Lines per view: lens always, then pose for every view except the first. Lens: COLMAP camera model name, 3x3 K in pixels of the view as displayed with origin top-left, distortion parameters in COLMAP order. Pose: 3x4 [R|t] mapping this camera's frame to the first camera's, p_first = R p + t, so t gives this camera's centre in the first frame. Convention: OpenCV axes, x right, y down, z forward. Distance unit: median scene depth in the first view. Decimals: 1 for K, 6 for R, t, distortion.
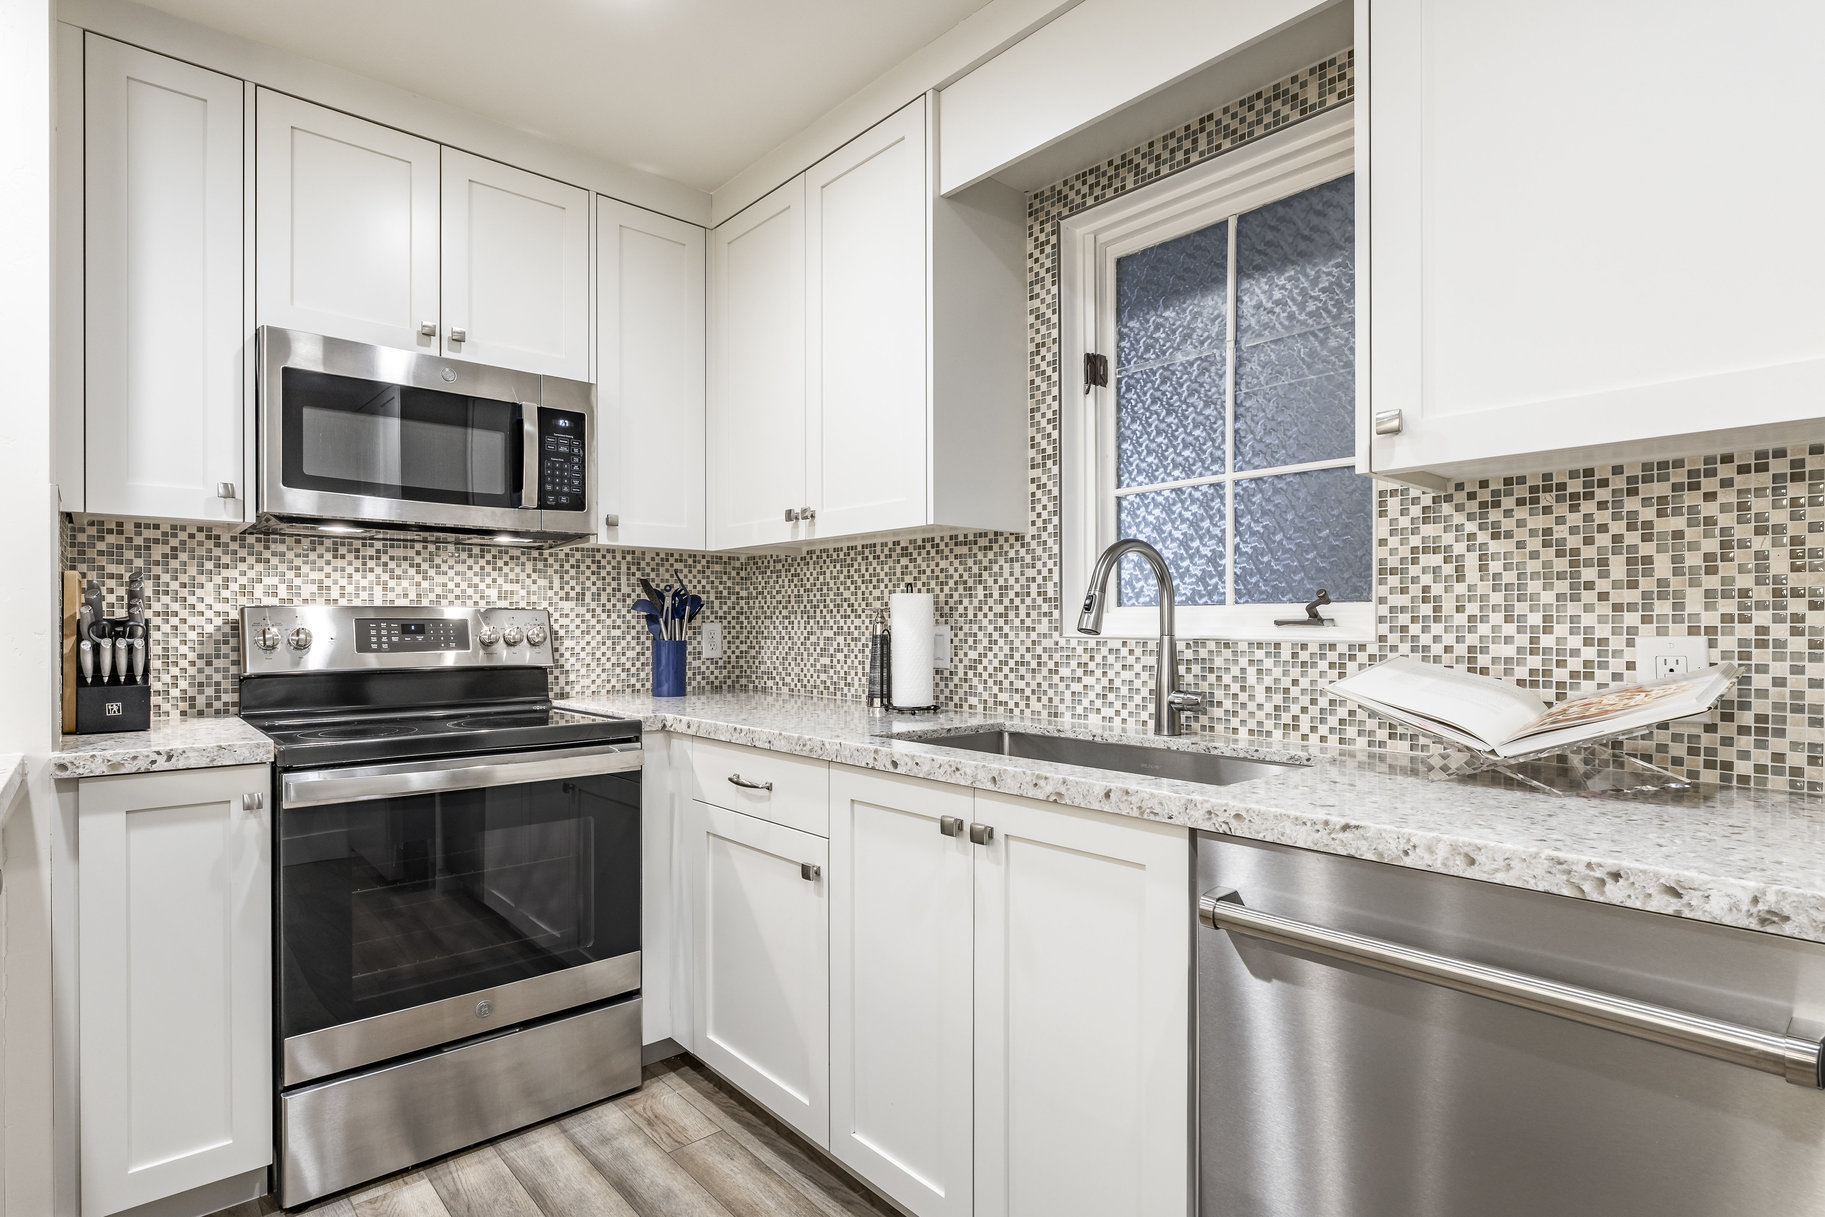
lens RADIAL K [[910.3, 0, 855.0], [0, 910.3, 623.7], [0, 0, 1]] dist [-0.009764, 0.001521]
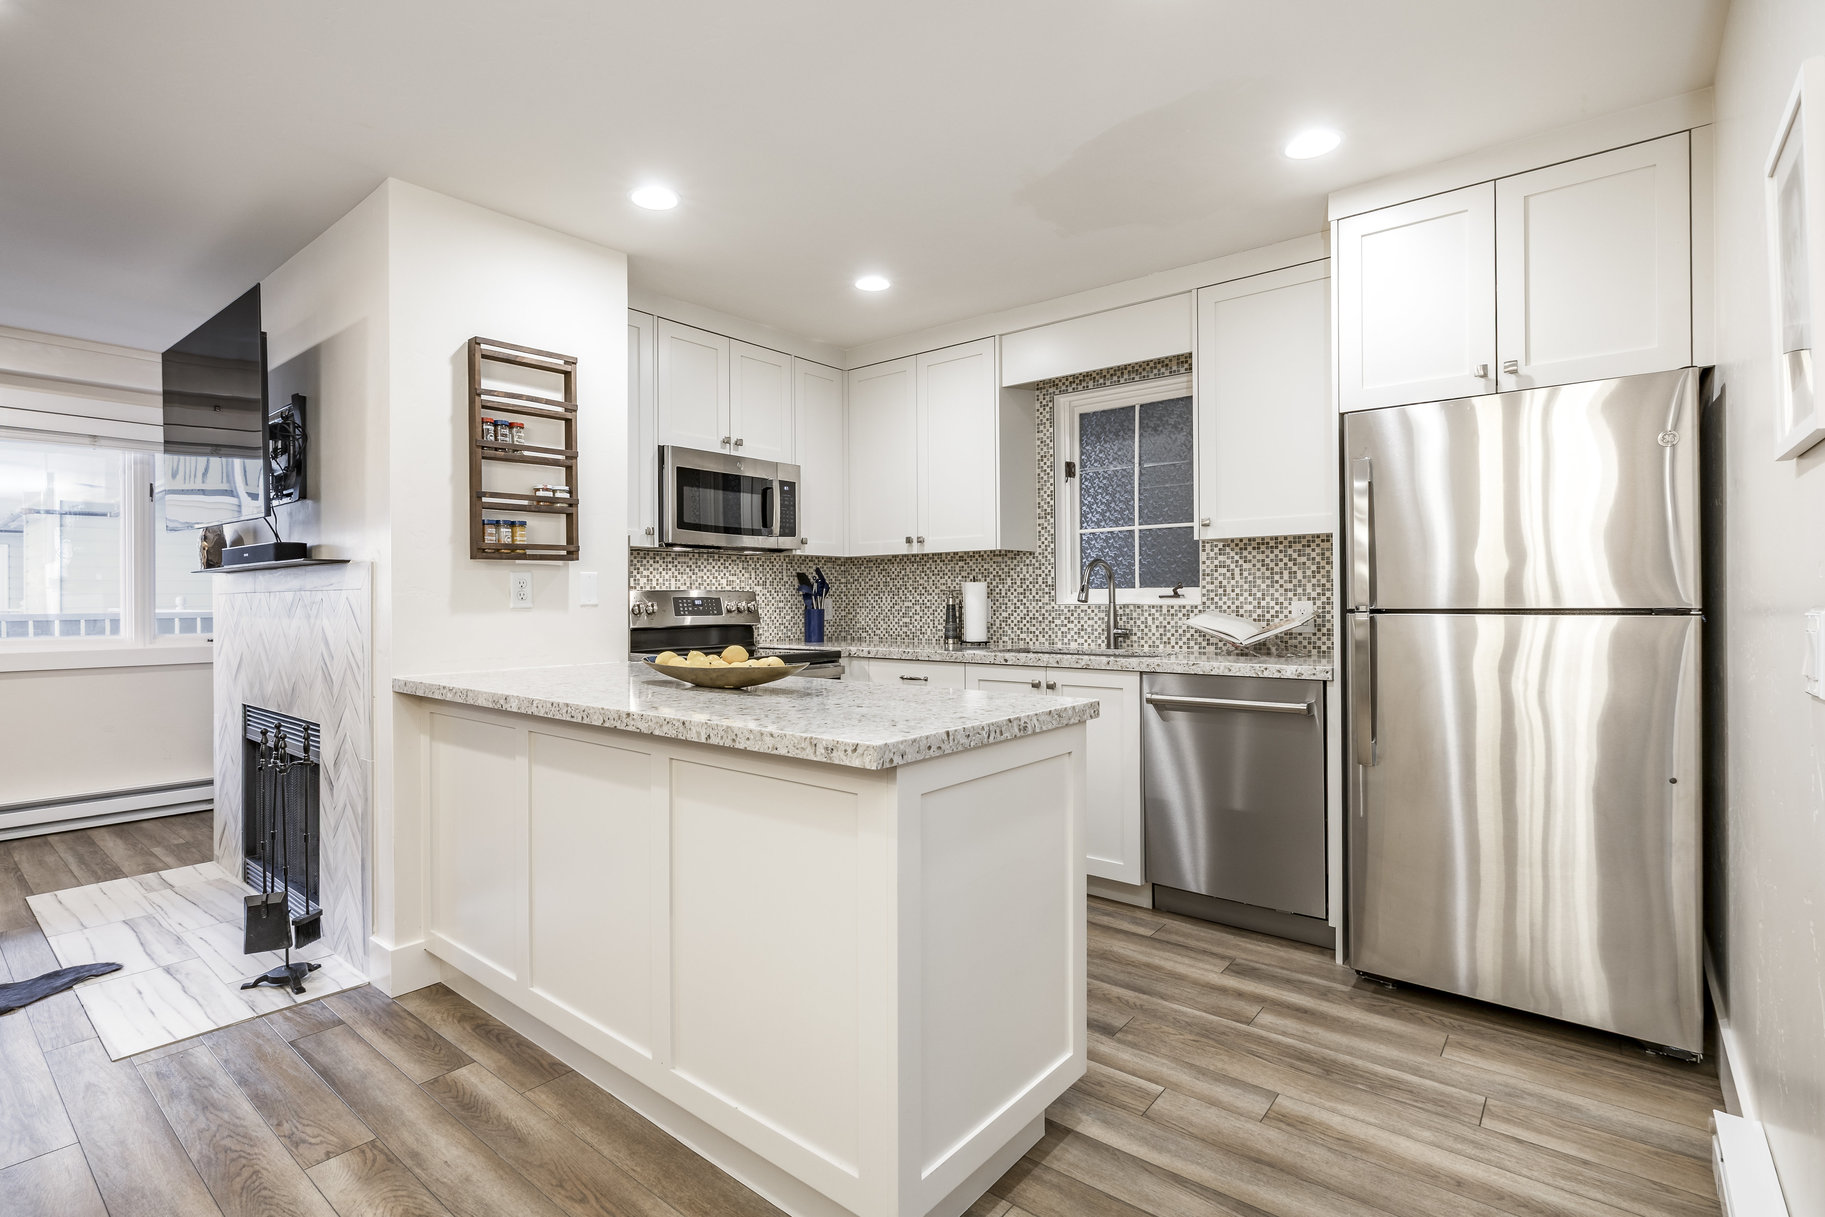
lens RADIAL K [[876.0, 0, 893.3], [0, 876.0, 592.7], [0, 0, 1]] dist [-0.005582, 0.000812]
pose [[0.982870, -0.005292, 0.184223, -0.512981], [0.006451, 0.999963, -0.005693, -0.002516], [-0.184186, 0.006784, 0.982868, -0.883387]]
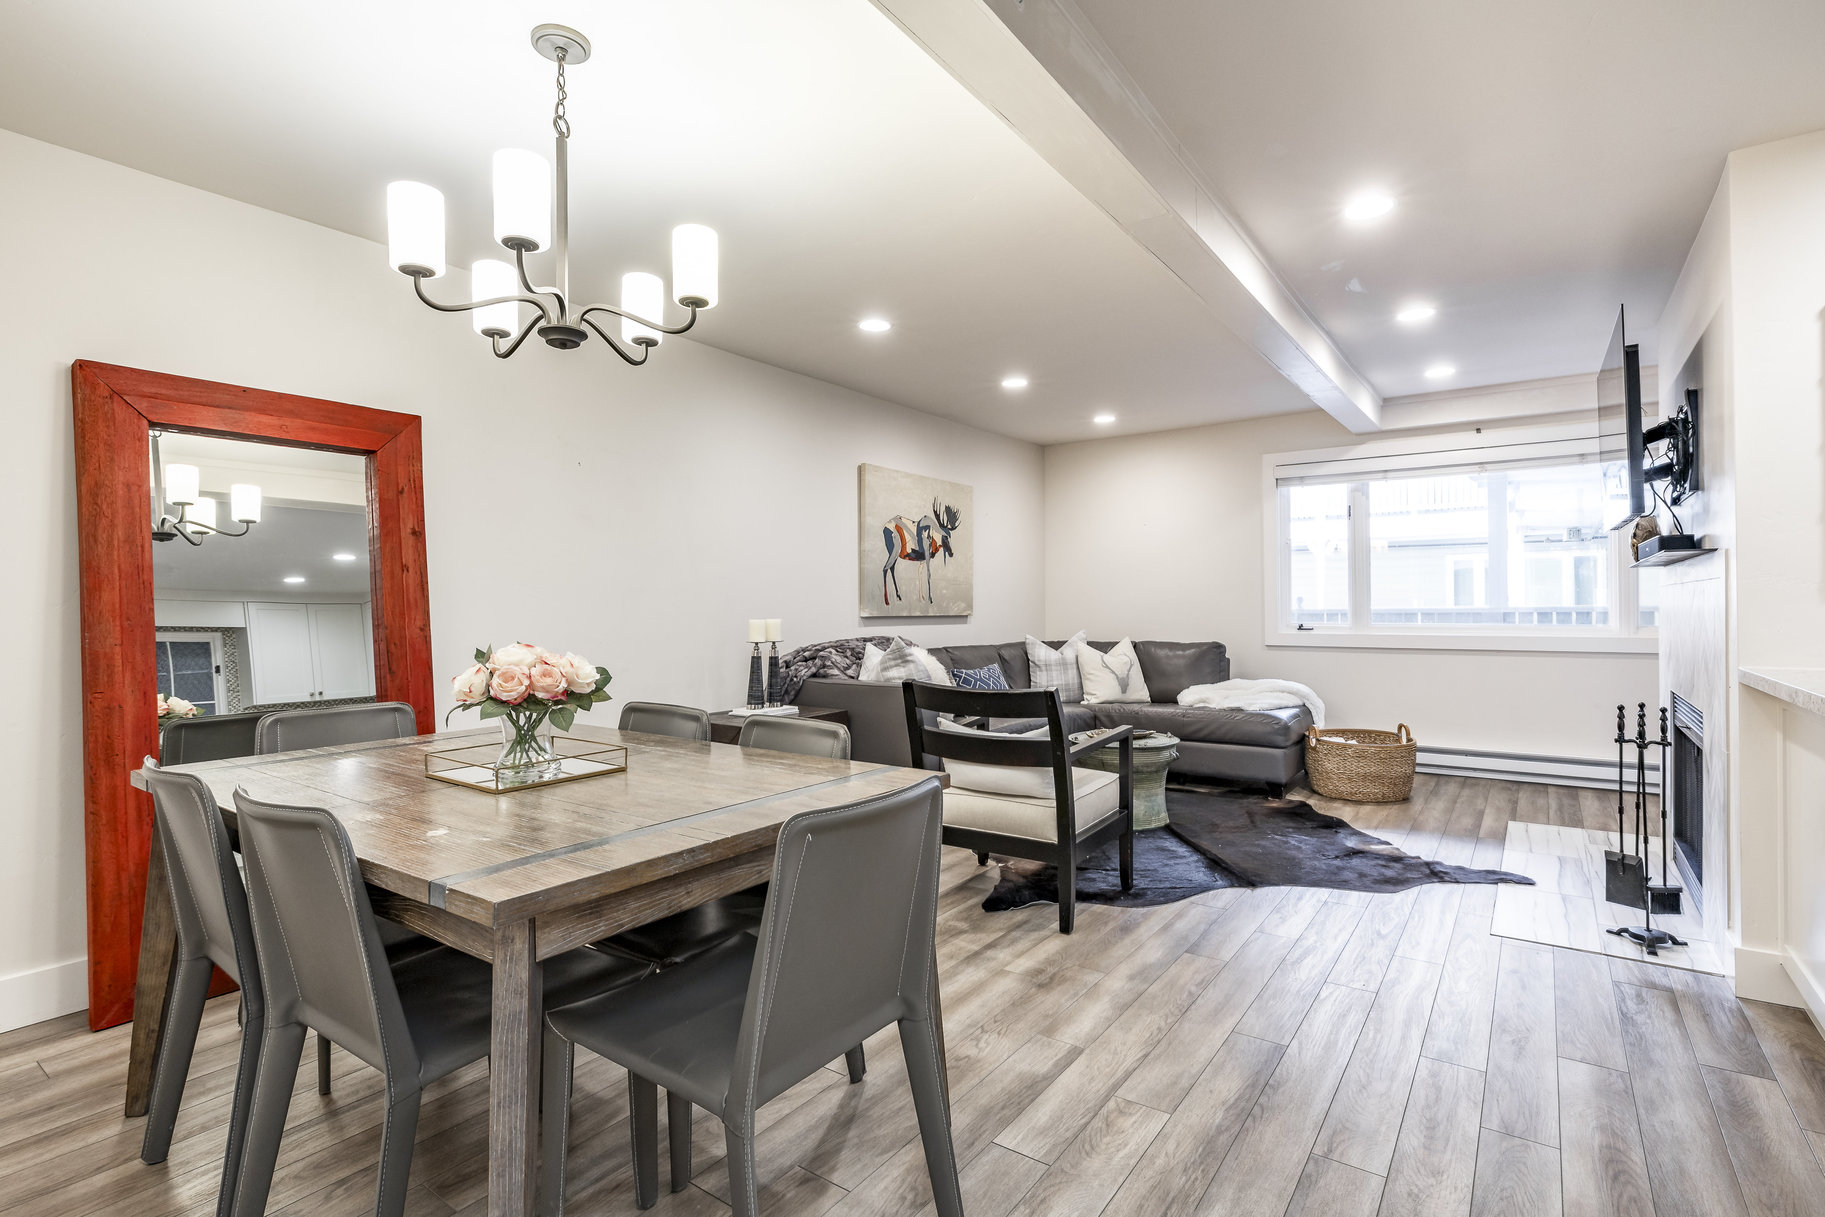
lens RADIAL K [[876.0, 0, 915.8], [0, 876.0, 602.2], [0, 0, 1]] dist [-0.005582, 0.000812]
pose [[0.260665, -0.006223, -0.965409, -0.105238], [0.003627, 0.999978, -0.005466, 0.018697], [0.965422, -0.002077, 0.260682, -0.939393]]
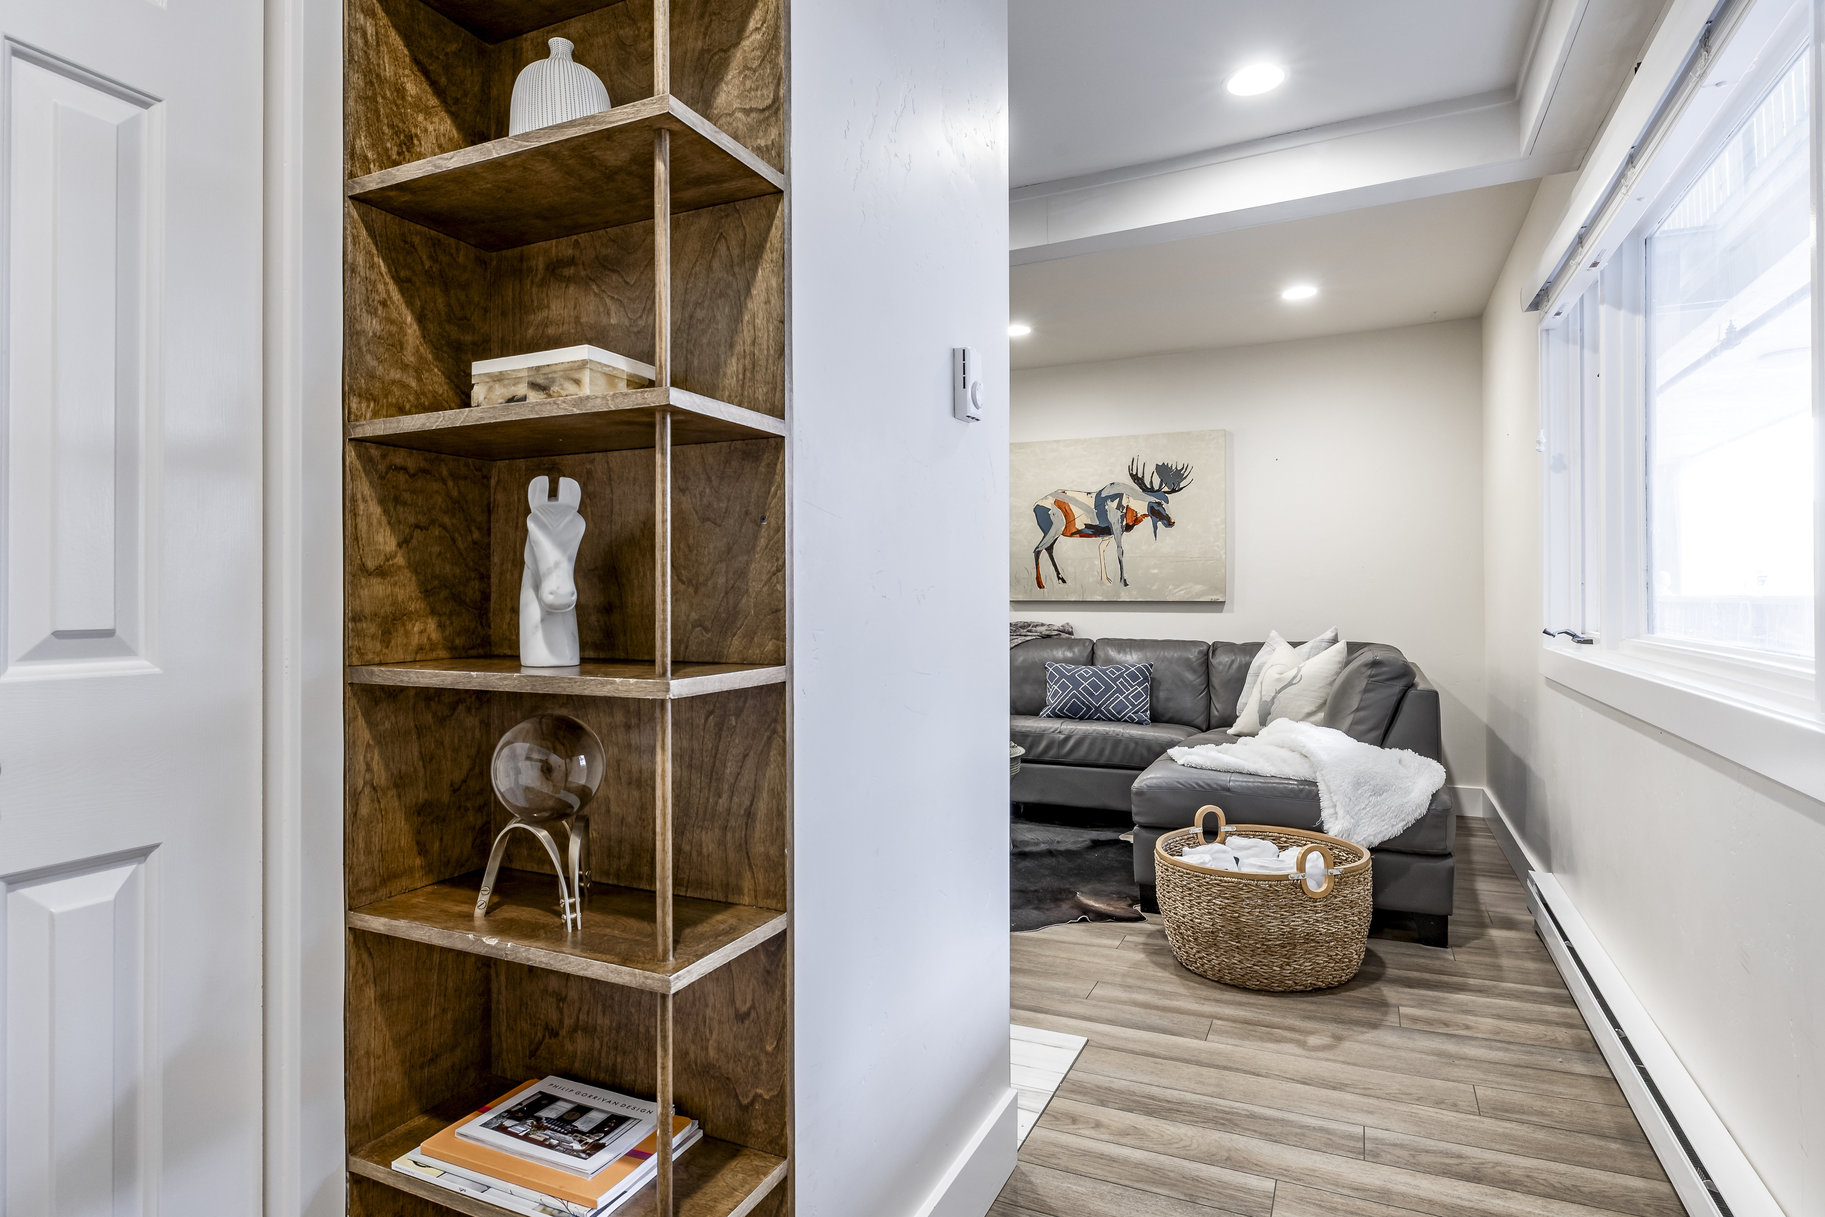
lens RADIAL K [[1007.9, 0, 908.0], [0, 1007.9, 594.9], [0, 0, 1]] dist [-0.002121, -0.000271]
pose [[-0.900330, 0.002365, -0.435201, -1.132444], [0.003104, 0.999995, -0.000988, 0.031797], [0.435196, -0.002241, -0.900333, 2.090102]]
